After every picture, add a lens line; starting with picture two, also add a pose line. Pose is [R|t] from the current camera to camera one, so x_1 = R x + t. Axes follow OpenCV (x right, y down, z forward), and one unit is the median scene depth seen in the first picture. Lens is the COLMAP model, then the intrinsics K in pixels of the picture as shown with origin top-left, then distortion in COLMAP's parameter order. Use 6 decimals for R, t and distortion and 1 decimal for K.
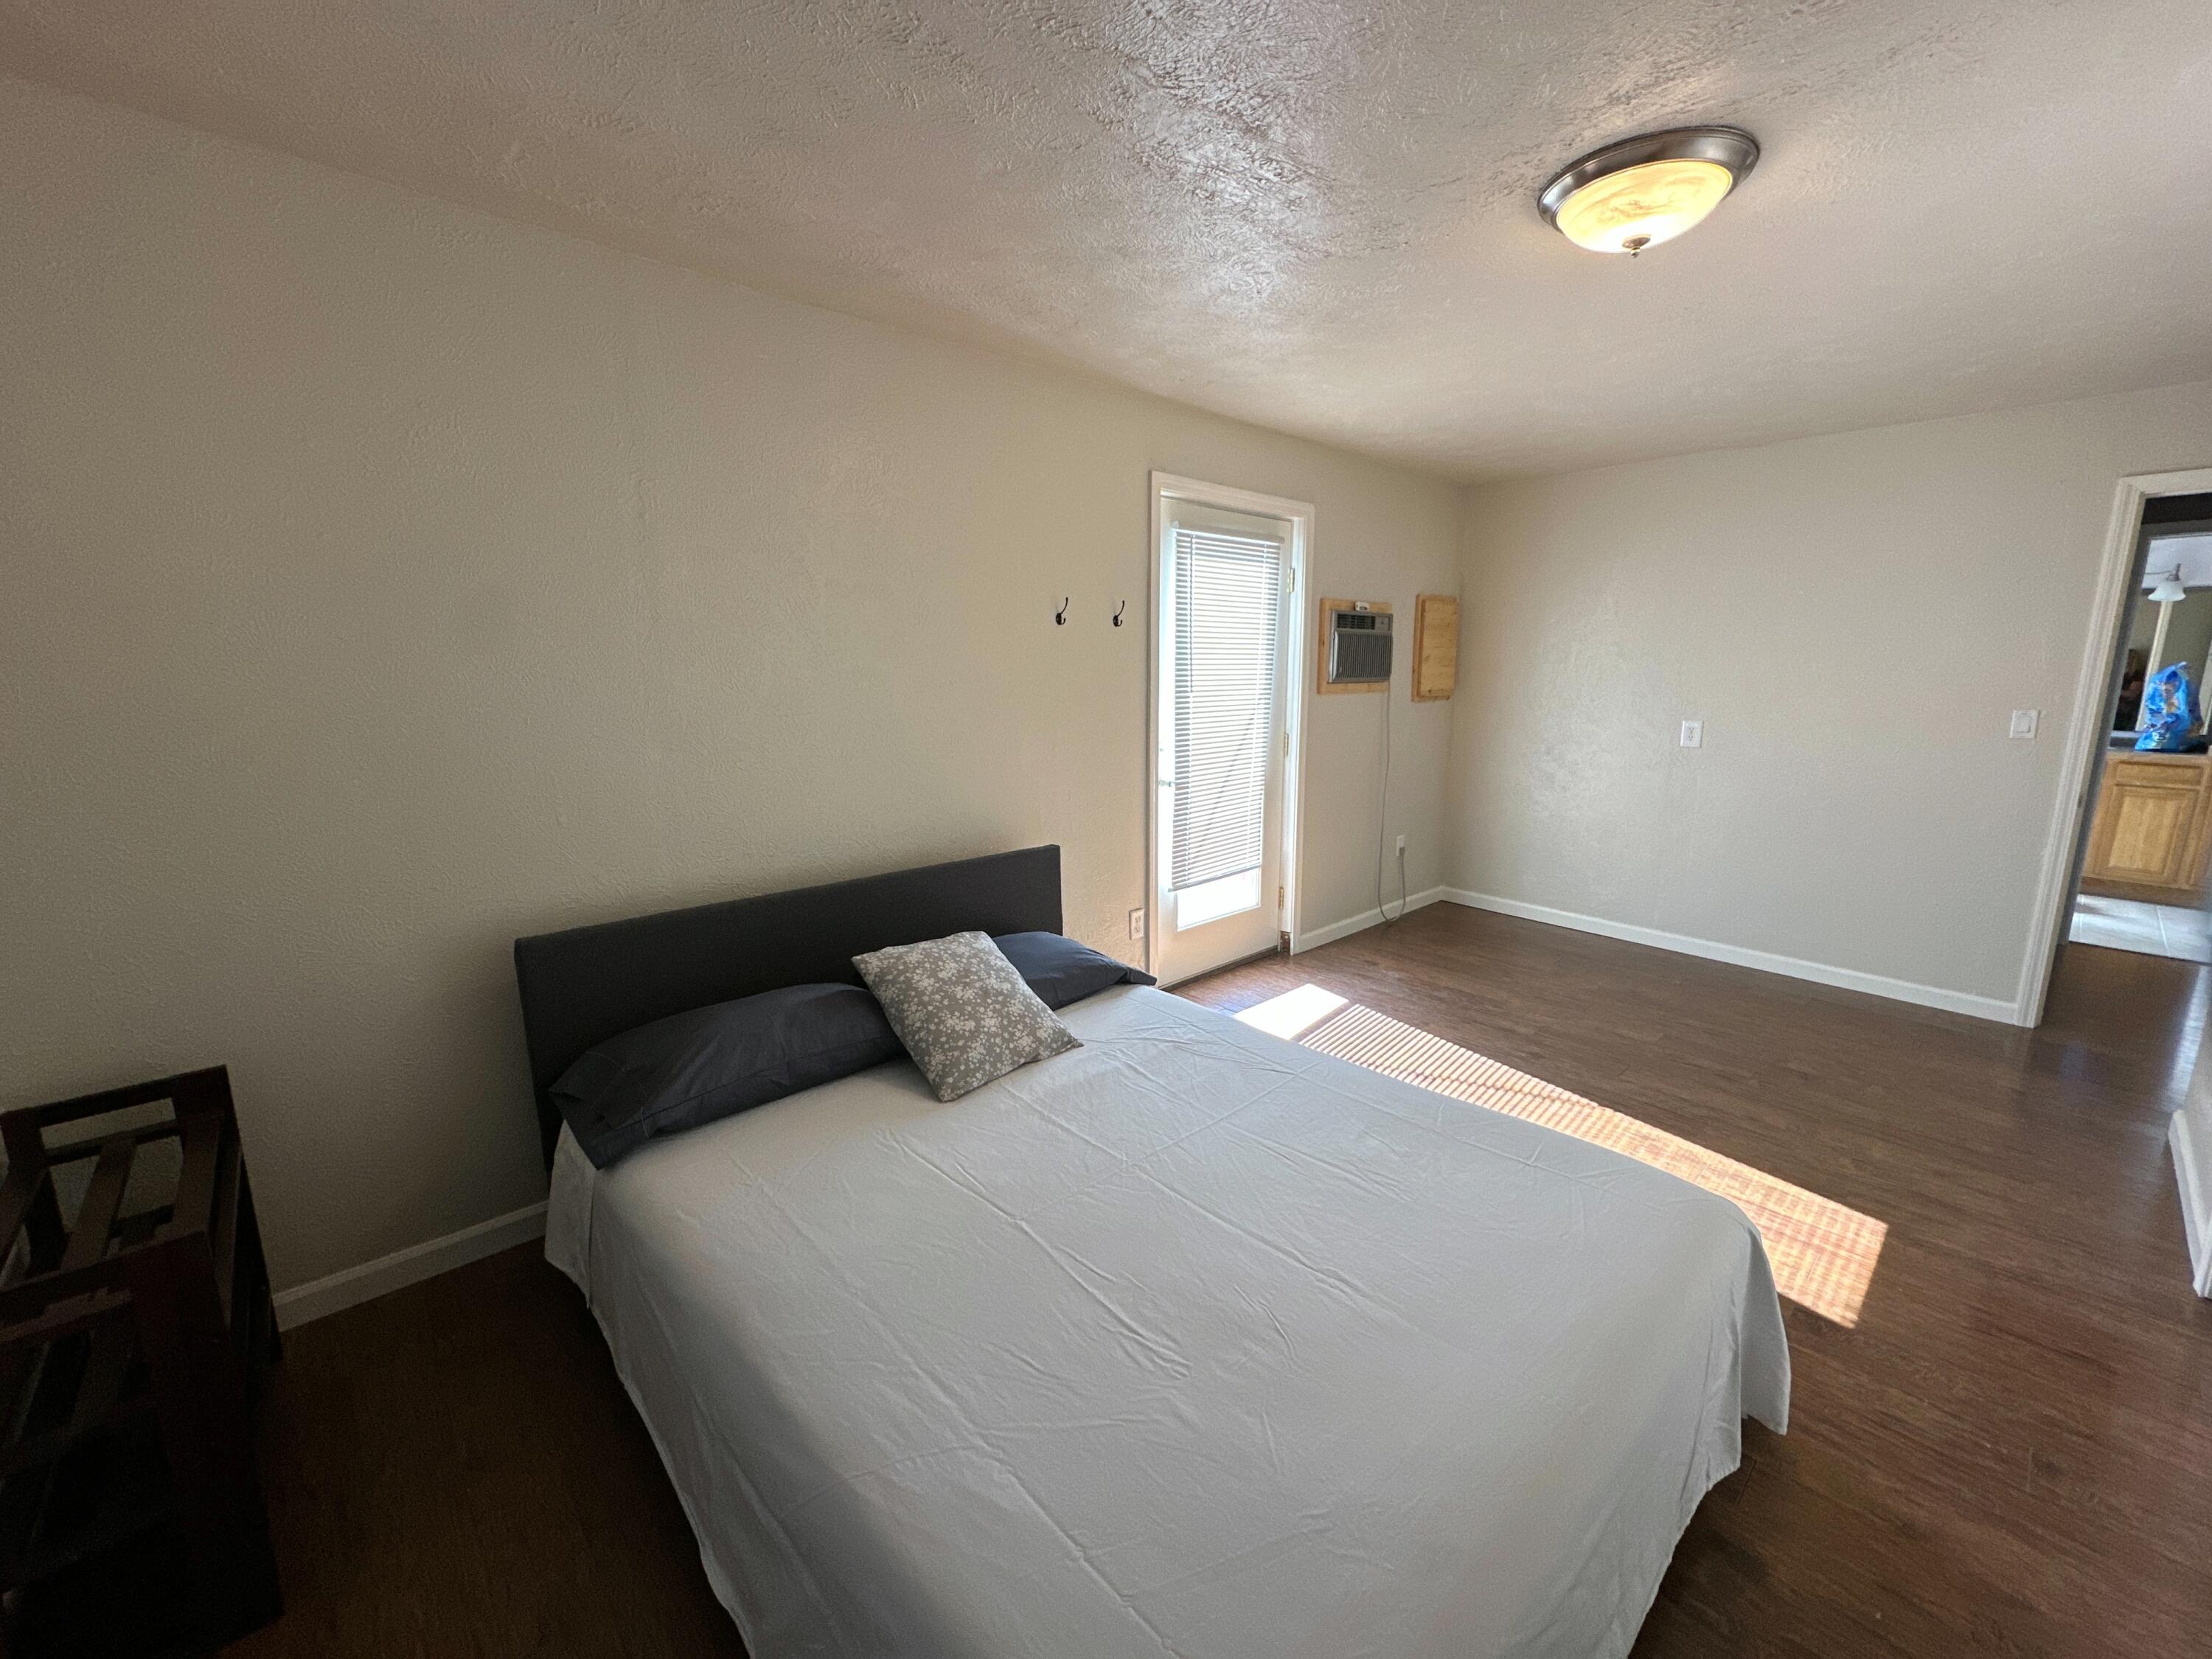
lens RADIAL K [[868.2, 0, 1106.0], [0, 868.2, 829.5], [0, 0, 1]] dist [-0.000267, 0.000359]
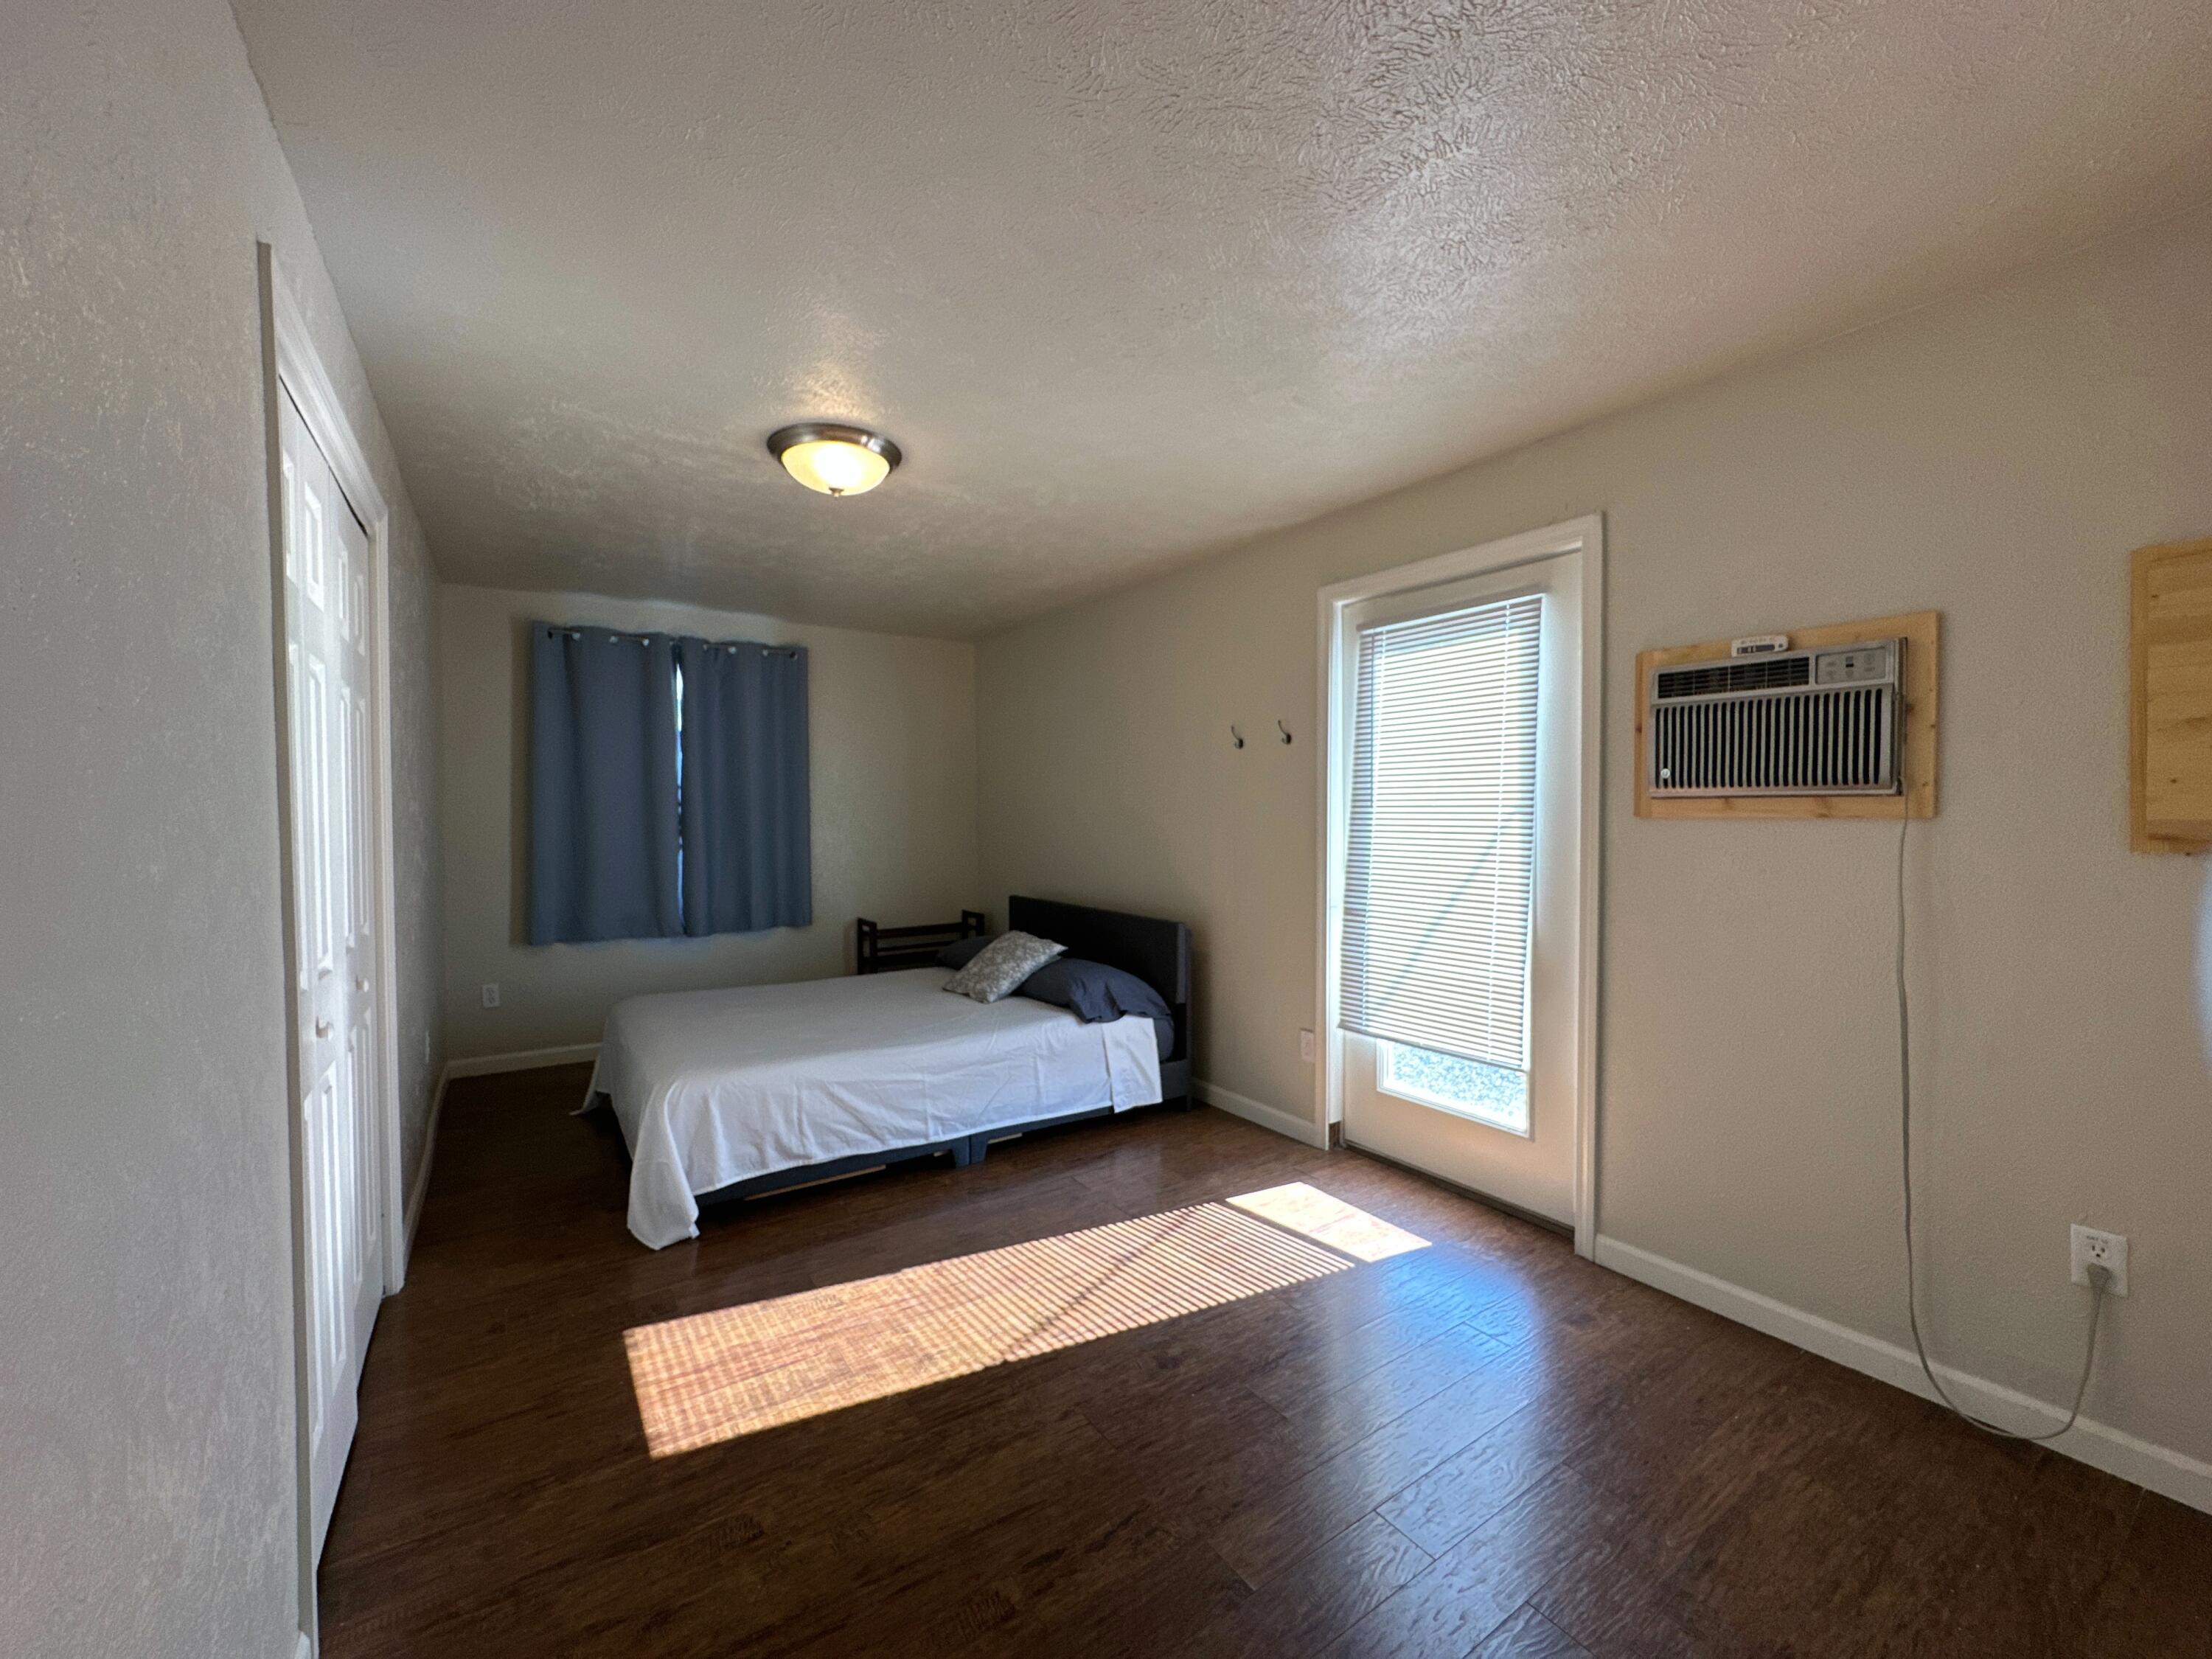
lens RADIAL K [[868.2, 0, 1106.0], [0, 868.2, 829.5], [0, 0, 1]] dist [-0.000267, 0.000359]
pose [[-0.130785, 0.029558, -0.990970, 1.065056], [-0.177862, 0.982639, 0.052783, -0.144207], [0.975326, 0.183159, -0.123257, 0.911124]]
